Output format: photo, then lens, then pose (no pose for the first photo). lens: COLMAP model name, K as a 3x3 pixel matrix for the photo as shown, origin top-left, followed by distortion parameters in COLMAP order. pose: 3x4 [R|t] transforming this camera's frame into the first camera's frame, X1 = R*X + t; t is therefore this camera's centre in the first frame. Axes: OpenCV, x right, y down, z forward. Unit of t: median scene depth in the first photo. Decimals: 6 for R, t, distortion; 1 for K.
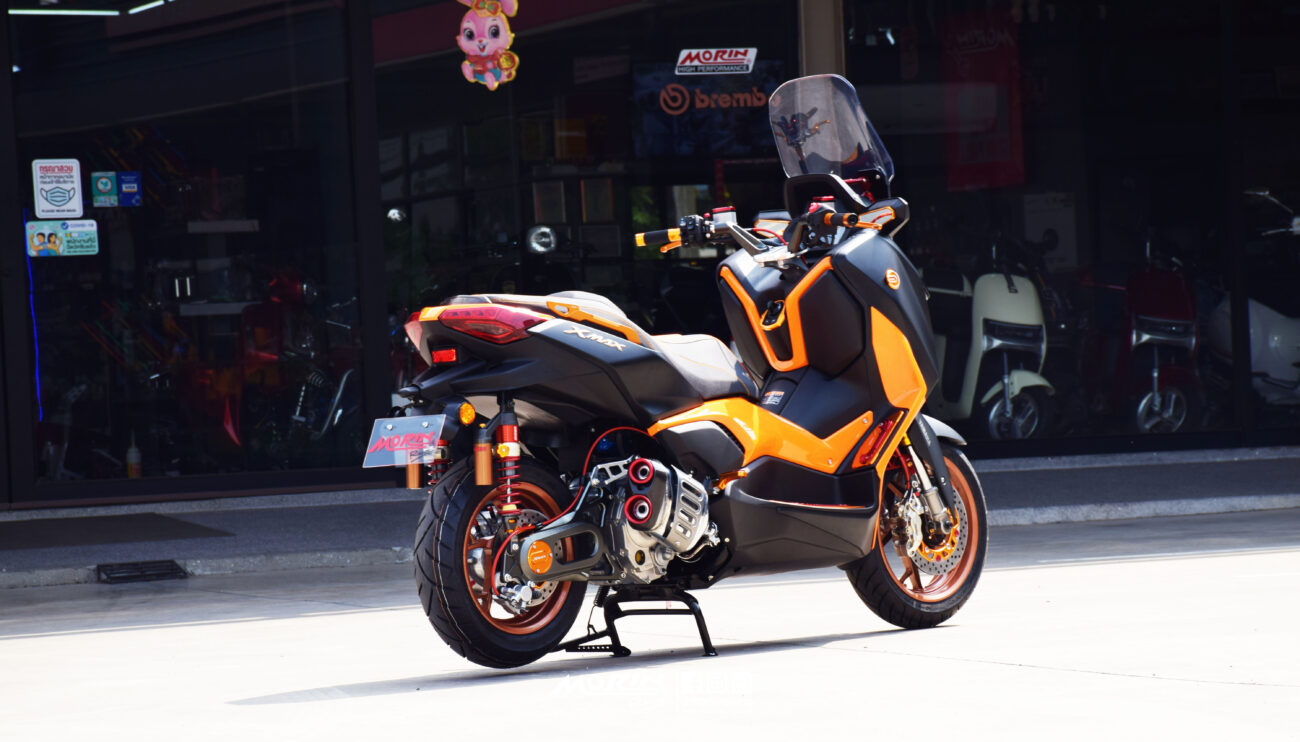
lens RADIAL K [[7521.6, 0, 655.7], [0, 7521.6, 434.6], [0, 0, 1]] dist [3.204776, 0.000000]
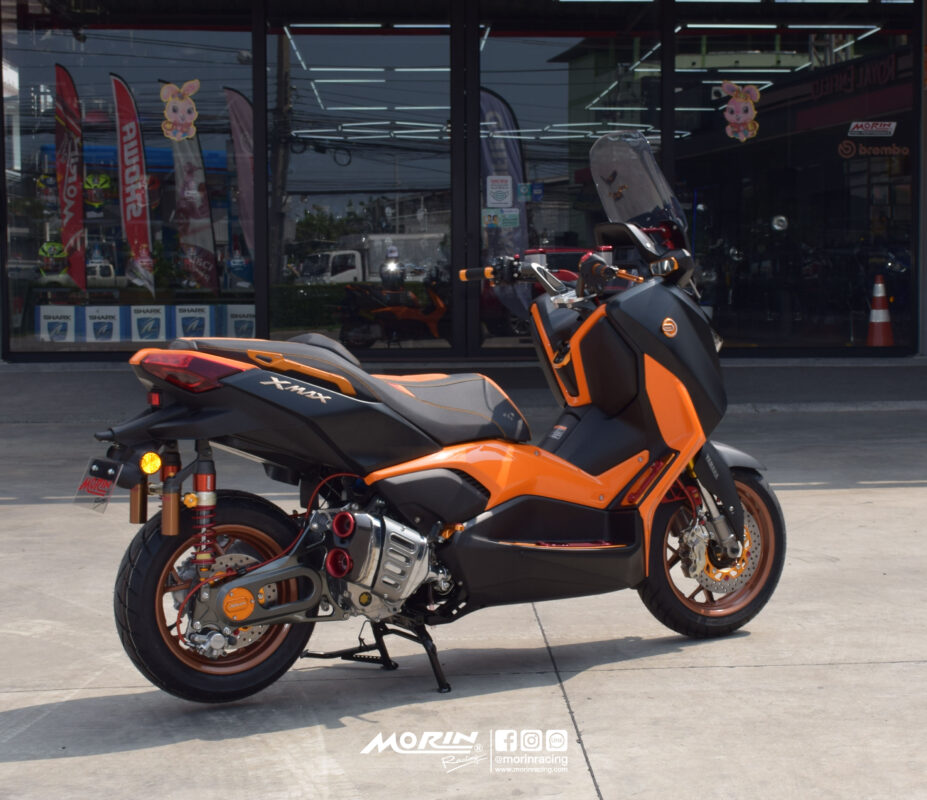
lens RADIAL K [[2080.5, 0, 466.7], [0, 2080.5, 407.0], [0, 0, 1]] dist [0.036040, 0.000000]
pose [[0.956899, 0.062605, -0.283592, 0.086704], [-0.038969, 0.995337, 0.088239, -0.033921], [0.287794, -0.073384, 0.954877, 0.715670]]
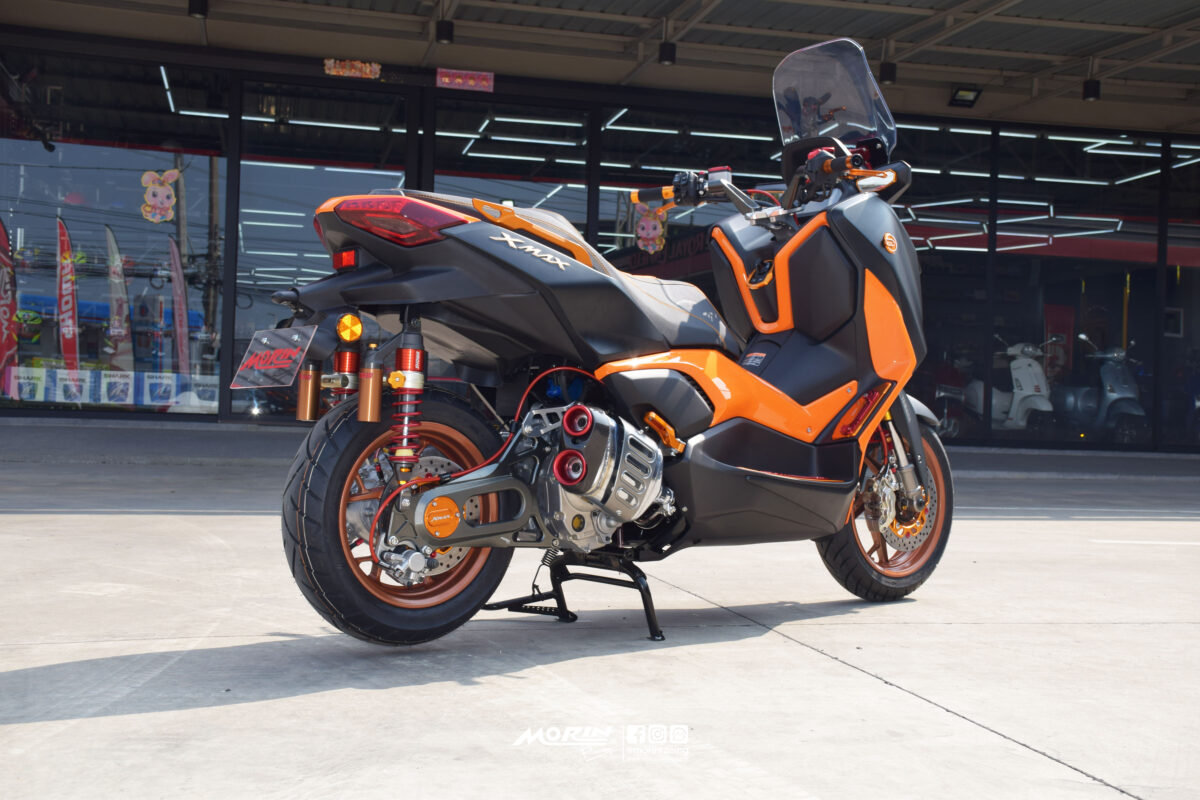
lens RADIAL K [[1546.9, 0, 592.7], [0, 1546.9, 396.3], [0, 0, 1]] dist [0.124495, 0.000000]
pose [[0.991515, 0.076289, -0.105255, 0.016360], [-0.078364, 0.996801, -0.015716, 0.004550], [0.103720, 0.023831, 0.994321, 0.802075]]
